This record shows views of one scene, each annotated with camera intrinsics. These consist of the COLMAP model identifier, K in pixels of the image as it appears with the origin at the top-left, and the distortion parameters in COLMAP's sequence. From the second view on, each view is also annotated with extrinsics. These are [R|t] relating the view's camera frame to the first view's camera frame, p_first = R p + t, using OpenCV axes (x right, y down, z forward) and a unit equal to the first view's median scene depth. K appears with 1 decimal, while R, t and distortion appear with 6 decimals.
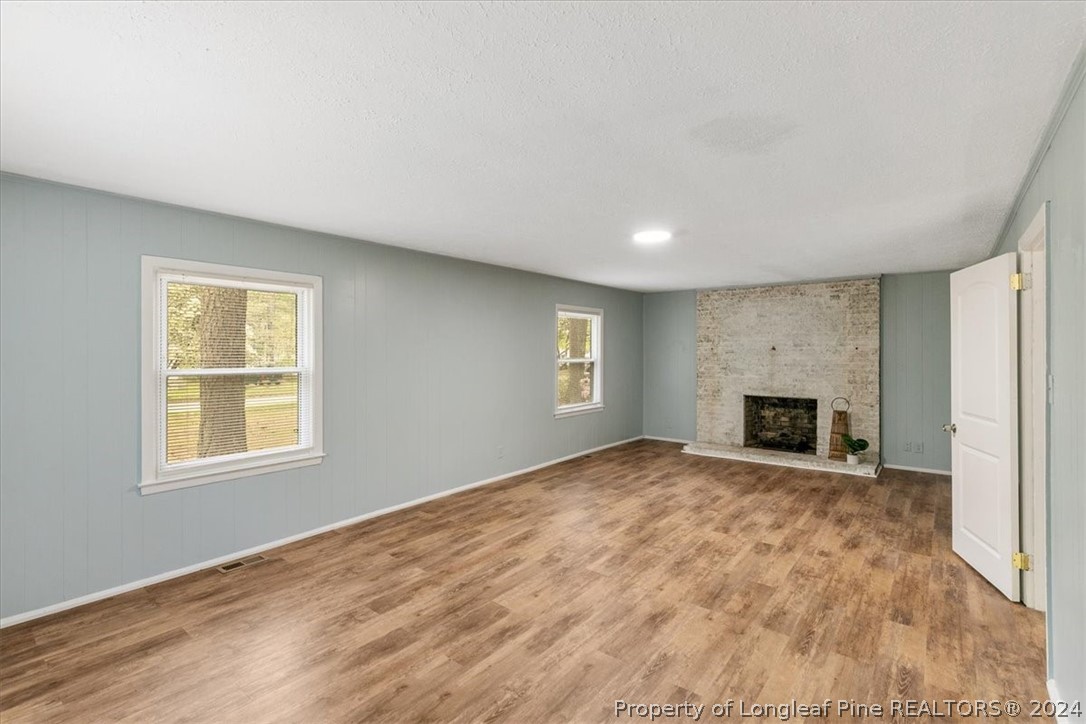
lens RADIAL K [[497.9, 0, 541.8], [0, 497.9, 362.4], [0, 0, 1]] dist [0.004114, 0.000315]
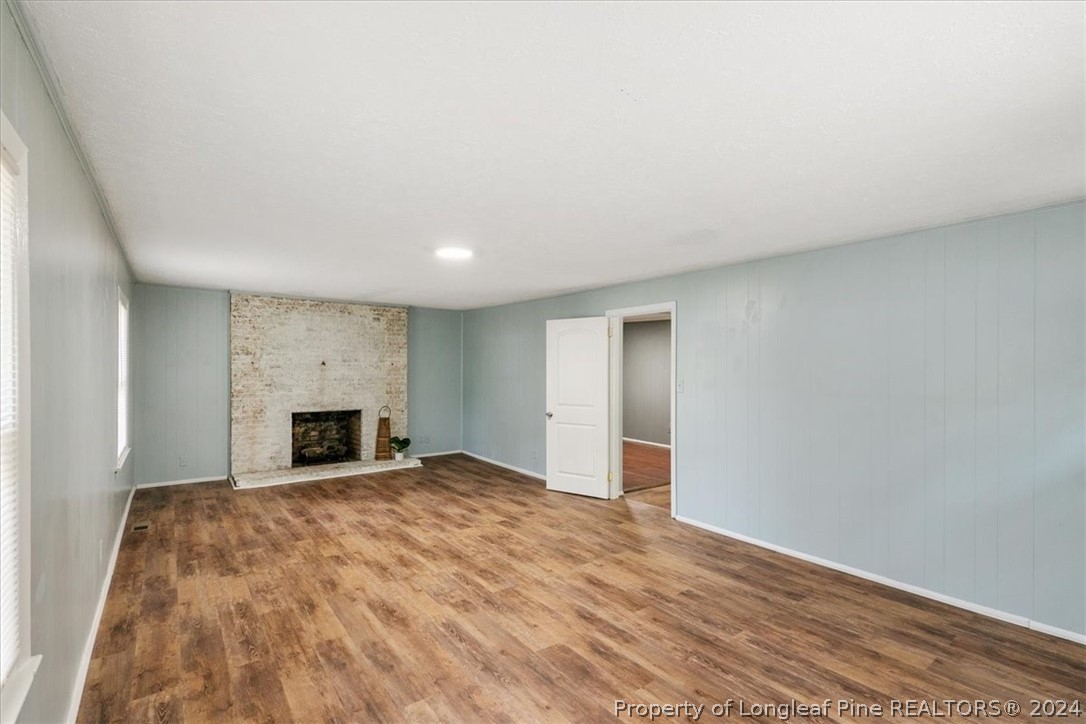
lens RADIAL K [[497.9, 0, 541.8], [0, 497.9, 362.4], [0, 0, 1]] dist [0.004114, 0.000315]
pose [[0.239037, 0.011209, 0.970946, -0.595402], [0.016292, 0.999746, -0.015552, -0.010061], [-0.970874, 0.019536, 0.238794, 0.481494]]
